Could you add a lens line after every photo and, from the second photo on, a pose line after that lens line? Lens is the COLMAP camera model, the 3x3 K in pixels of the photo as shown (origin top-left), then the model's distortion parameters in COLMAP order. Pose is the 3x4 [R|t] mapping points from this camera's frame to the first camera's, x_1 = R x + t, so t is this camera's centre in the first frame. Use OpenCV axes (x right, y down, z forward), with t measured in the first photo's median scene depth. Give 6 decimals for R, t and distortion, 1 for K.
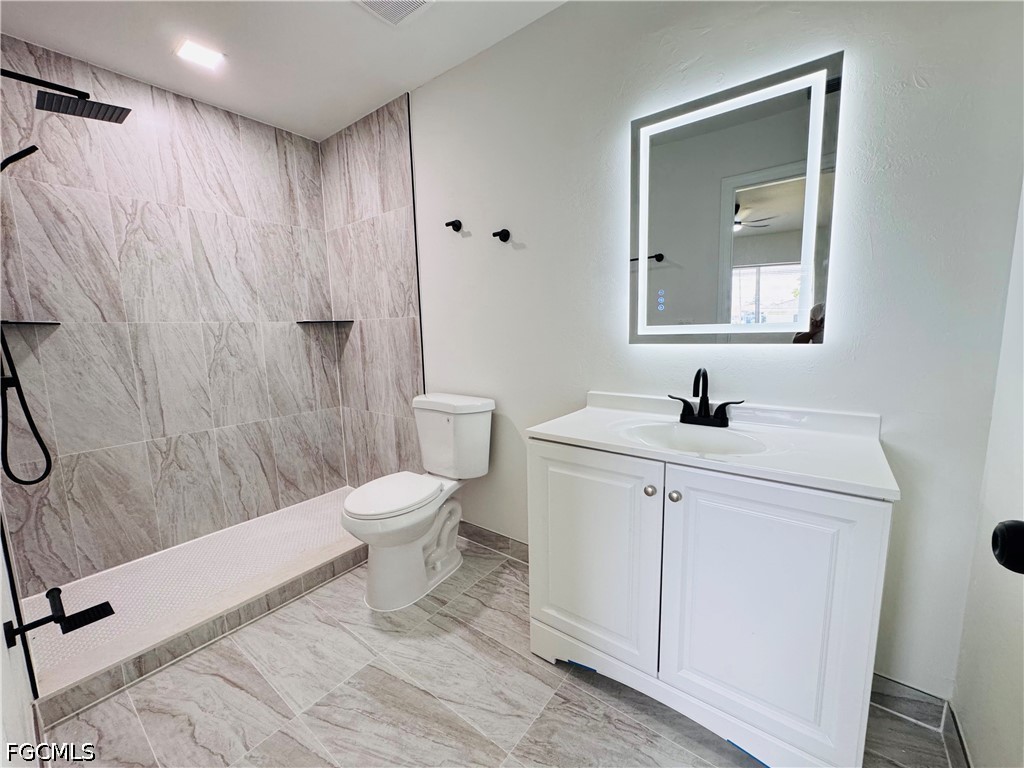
lens RADIAL K [[411.4, 0, 514.5], [0, 411.4, 384.3], [0, 0, 1]] dist [-0.003150, 0.000048]
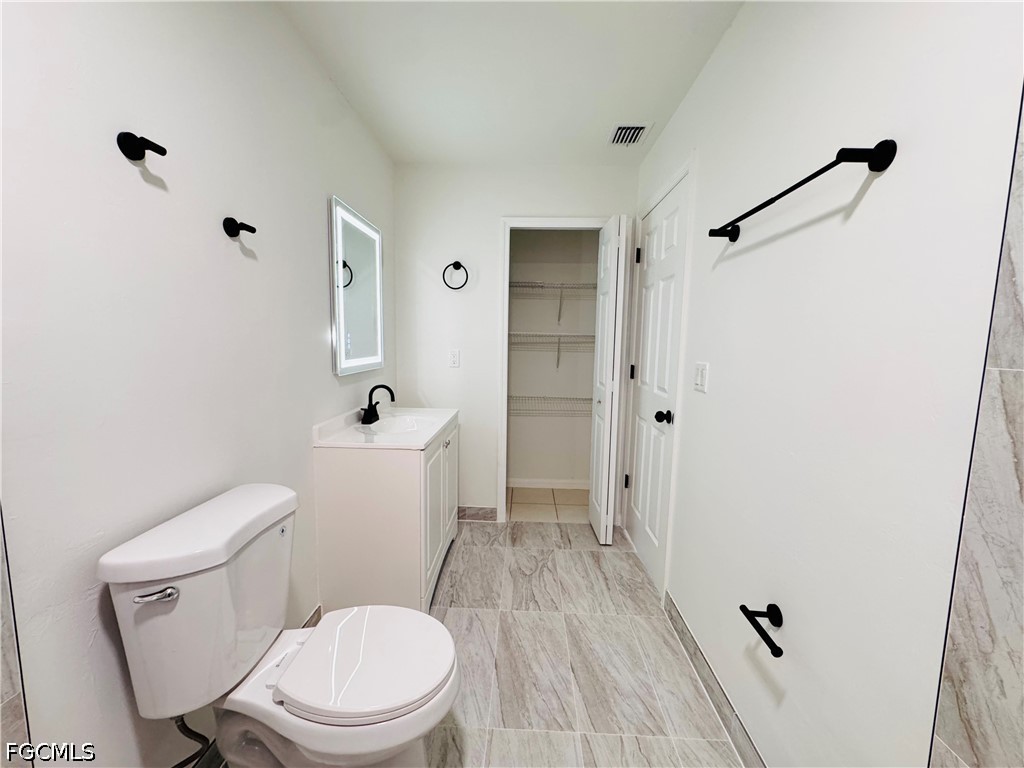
lens RADIAL K [[411.4, 0, 519.0], [0, 411.4, 388.3], [0, 0, 1]] dist [-0.003150, 0.000048]
pose [[-0.592572, -0.067998, 0.802642, -1.011810], [0.120642, 0.977700, 0.171895, -0.204946], [-0.796432, 0.198692, -0.571155, 1.284061]]
